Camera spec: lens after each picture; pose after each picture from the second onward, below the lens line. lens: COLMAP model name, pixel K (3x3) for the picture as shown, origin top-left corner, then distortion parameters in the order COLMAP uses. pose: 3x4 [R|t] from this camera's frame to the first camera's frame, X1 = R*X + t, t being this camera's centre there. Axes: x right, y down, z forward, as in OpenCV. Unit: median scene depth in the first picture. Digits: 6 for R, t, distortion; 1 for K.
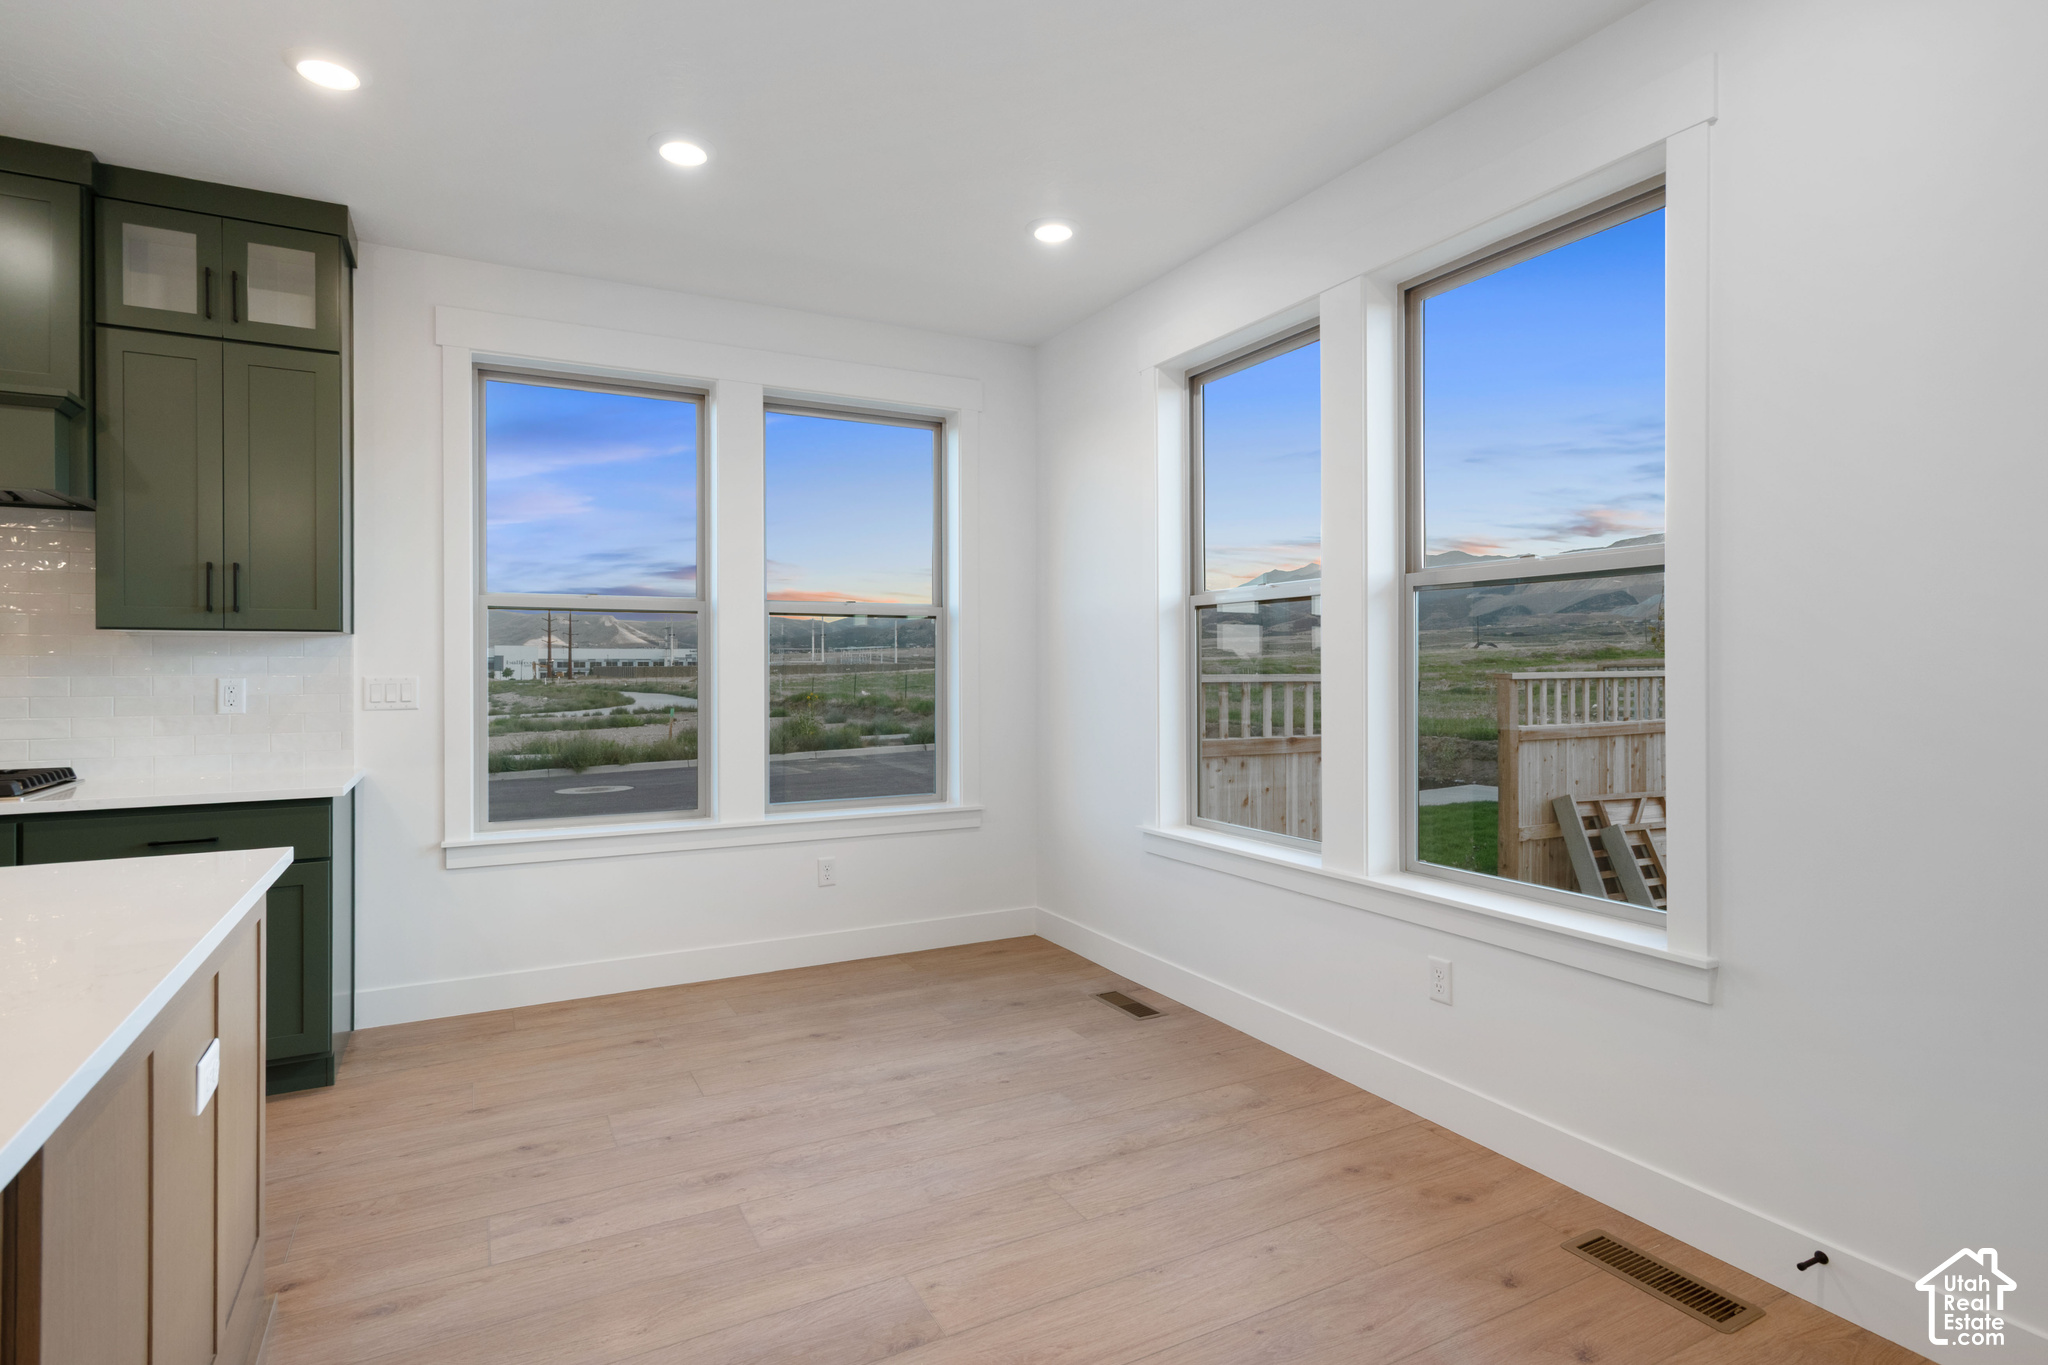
lens RADIAL K [[1042.0, 0, 1038.2], [0, 1042.0, 661.7], [0, 0, 1]] dist [0.002984, -0.000500]
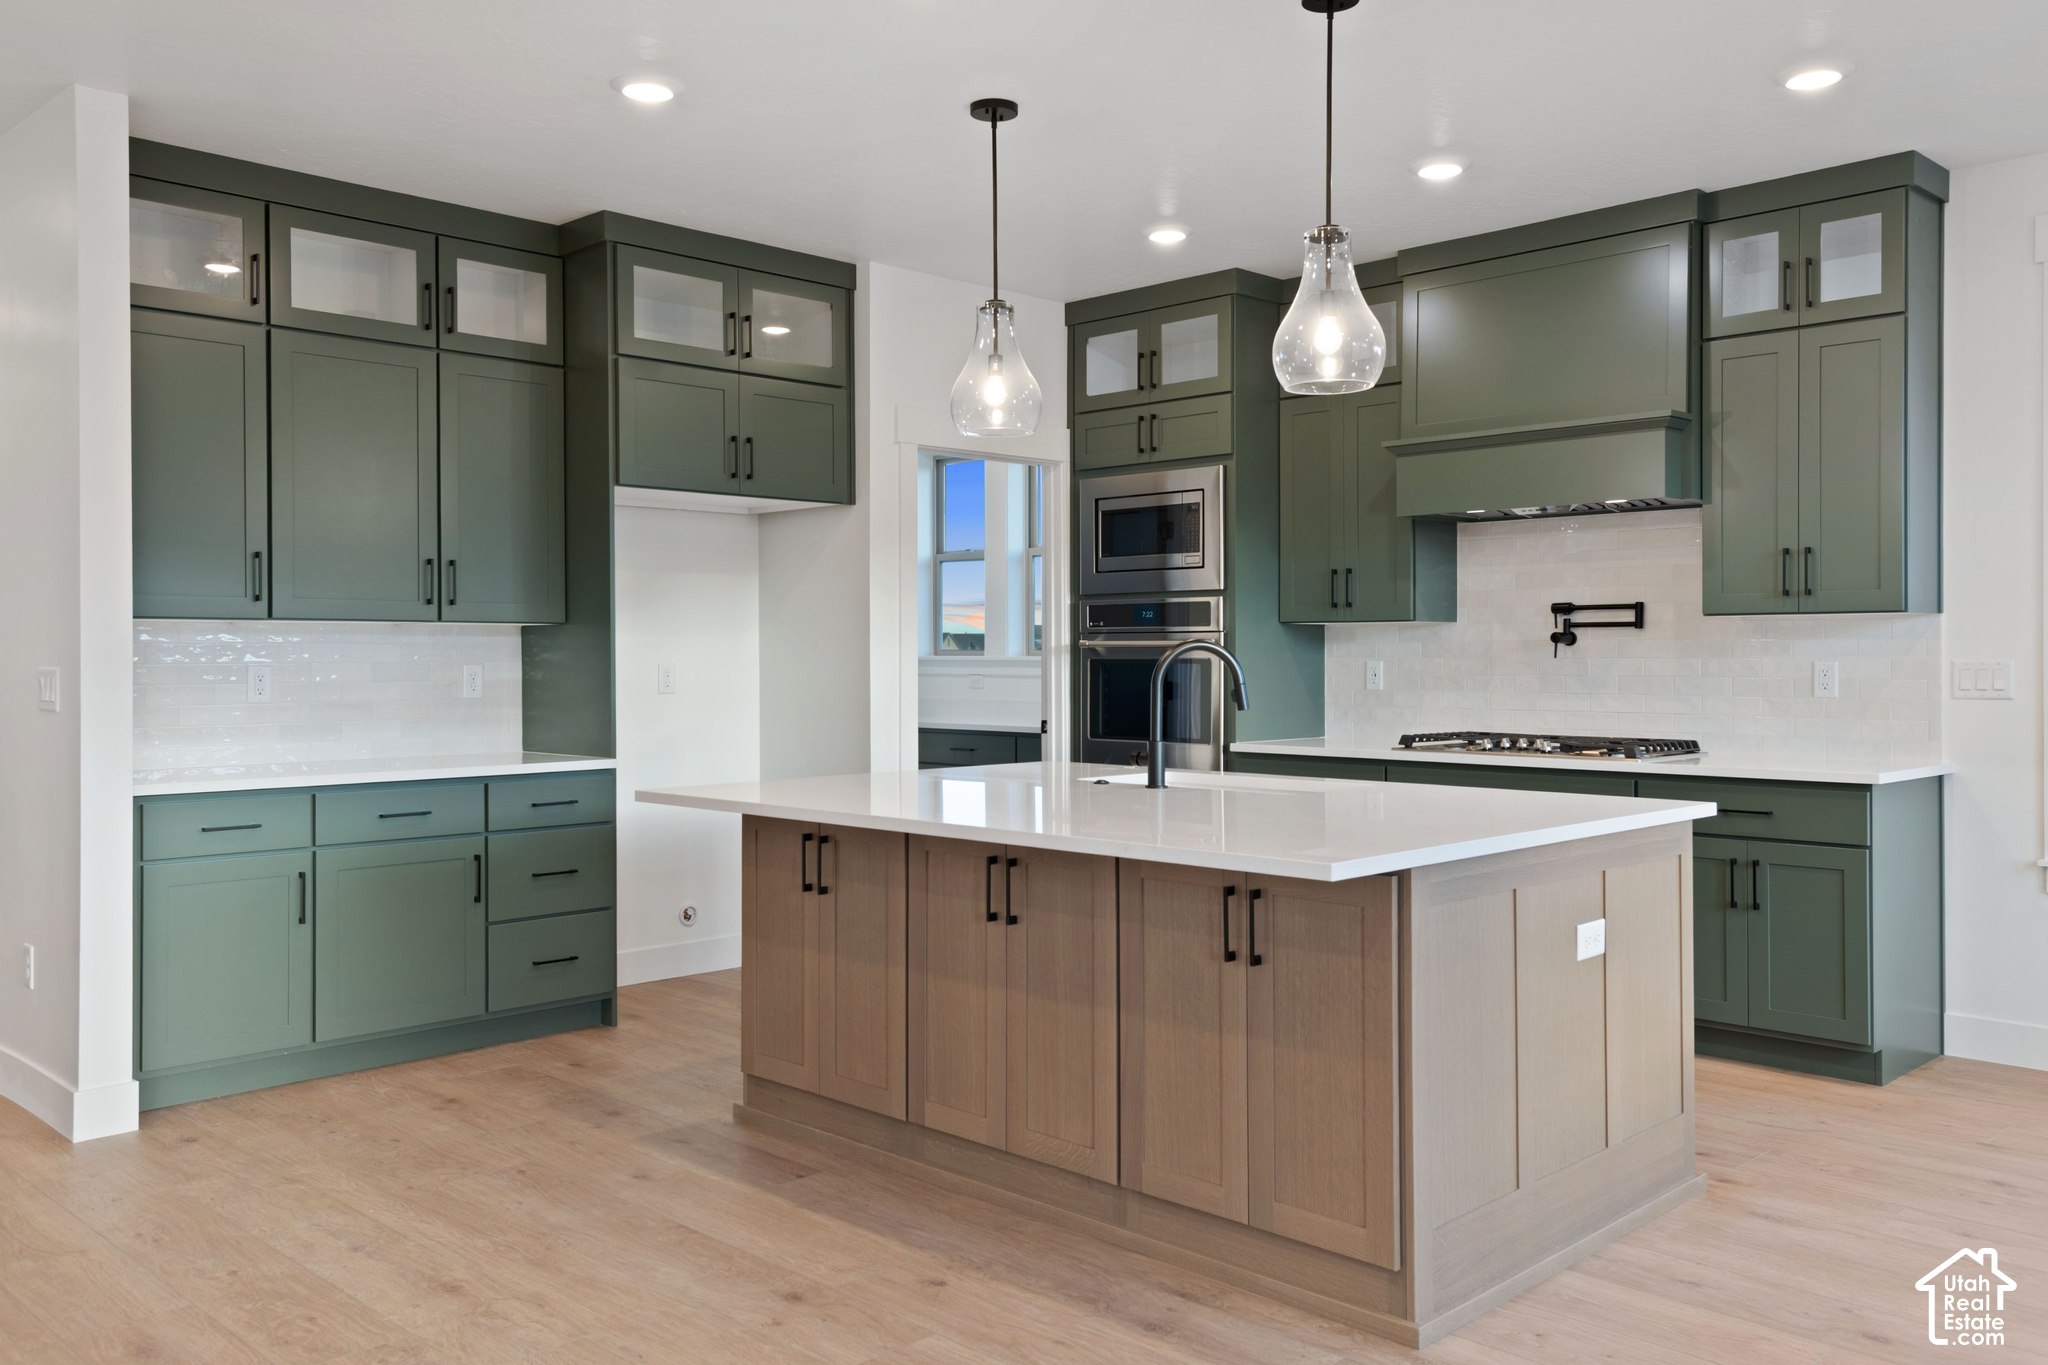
lens RADIAL K [[1649.7, 0, 1028.5], [0, 1649.7, 663.3], [0, 0, 1]] dist [0.029129, 0.000925]
pose [[0.282033, 0.006512, -0.959383, 0.553082], [0.005080, 0.999953, 0.008281, 0.000936], [0.959391, -0.007209, 0.281987, -0.175198]]
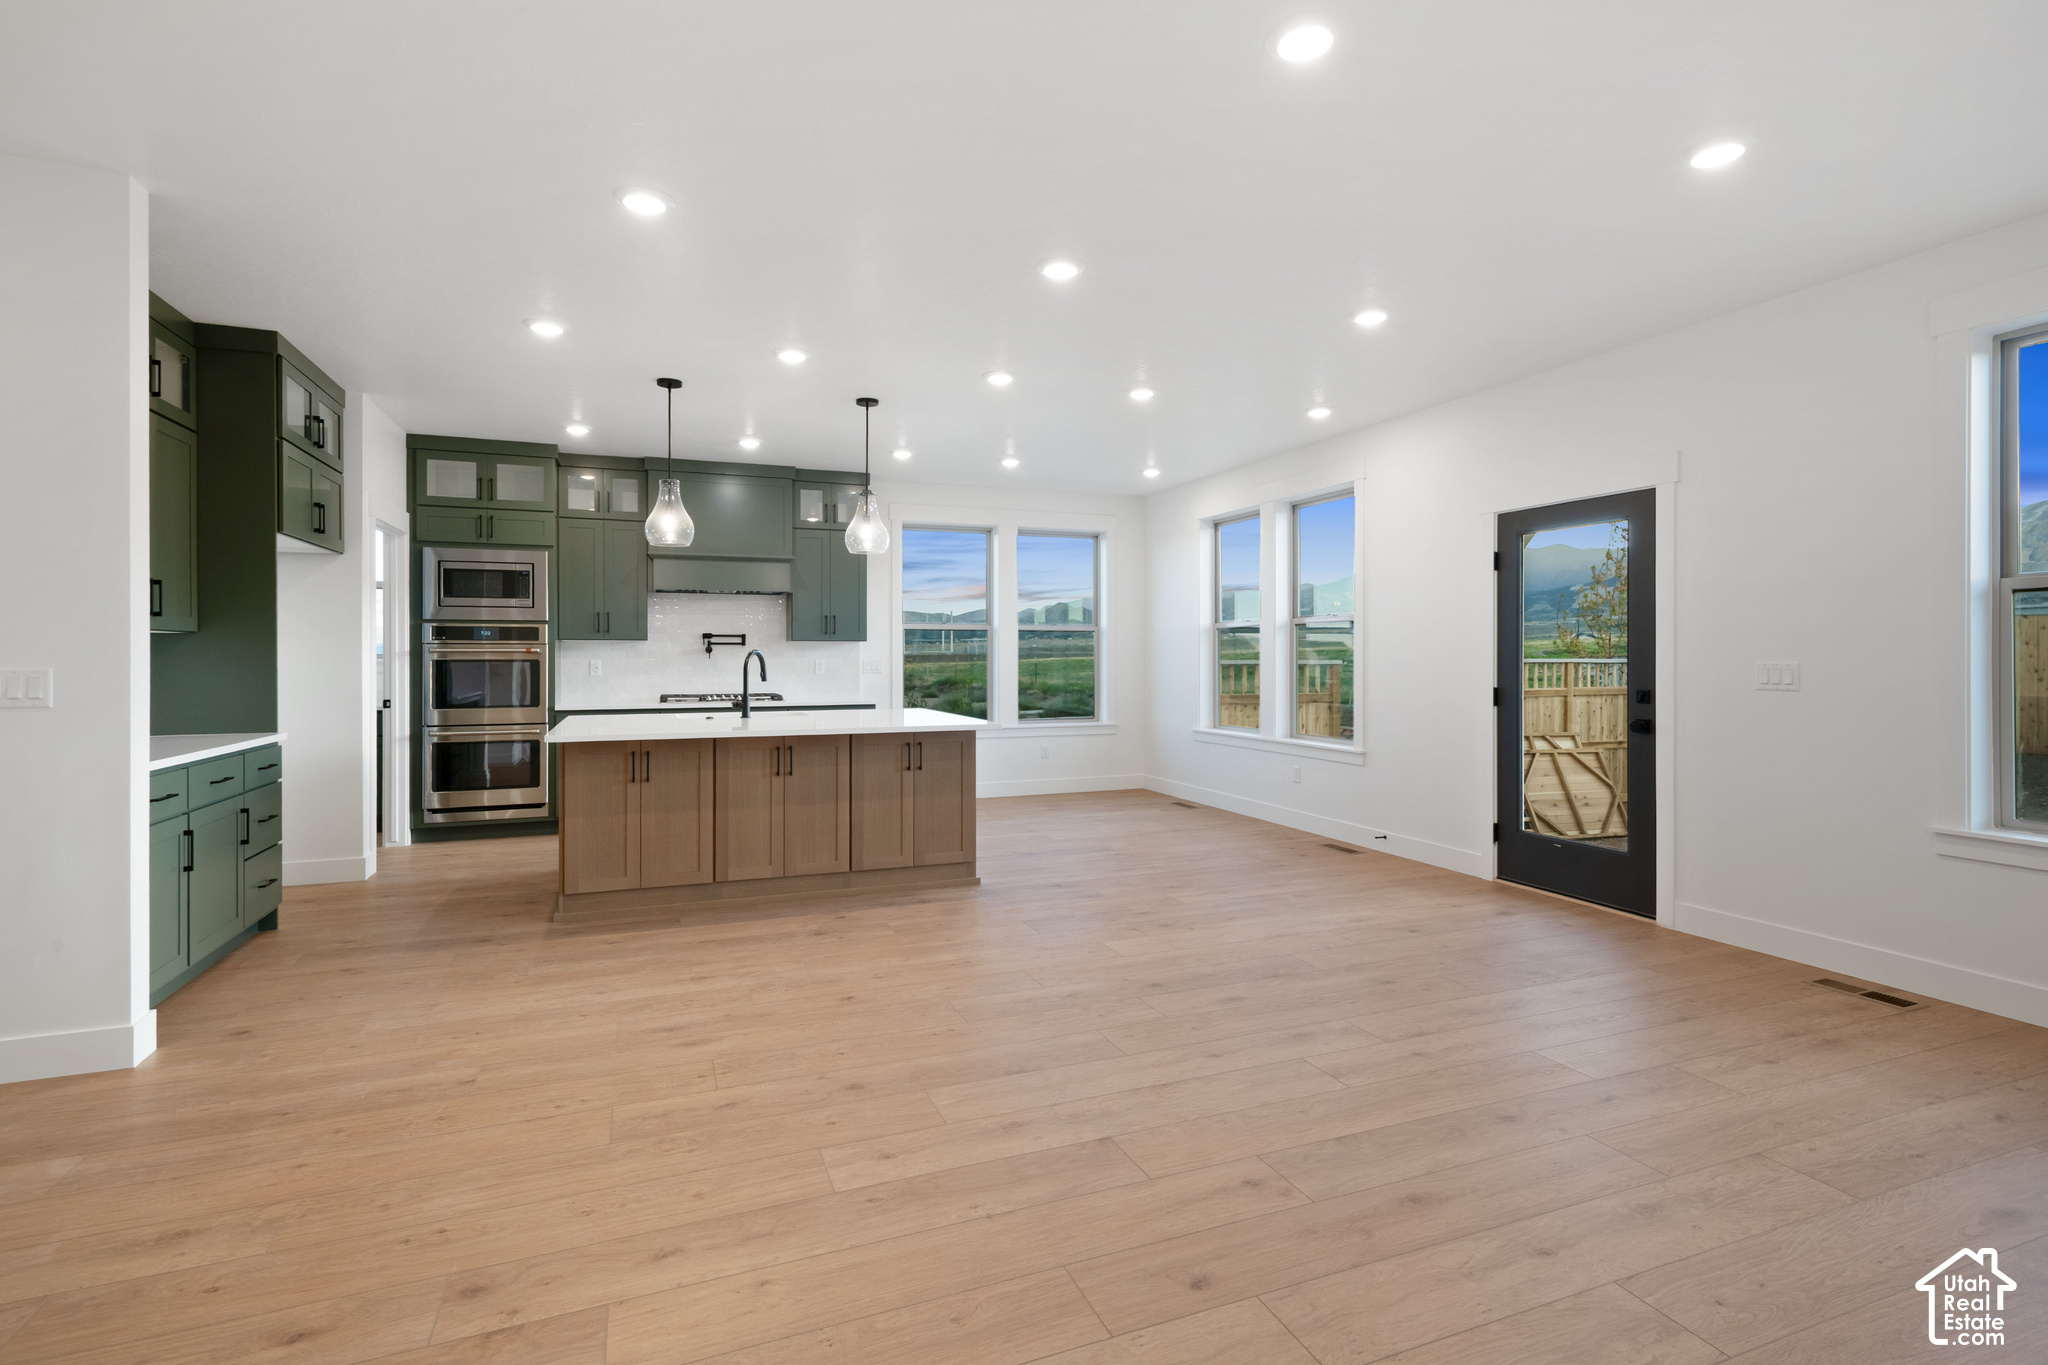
lens RADIAL K [[984.2, 0, 1034.0], [0, 984.2, 667.3], [0, 0, 1]] dist [-0.006187, 0.001731]
pose [[0.993328, 0.002704, -0.115289, 0.009512], [-0.000870, 0.999872, 0.015958, -0.004287], [0.115318, -0.015751, 0.993204, -1.368544]]
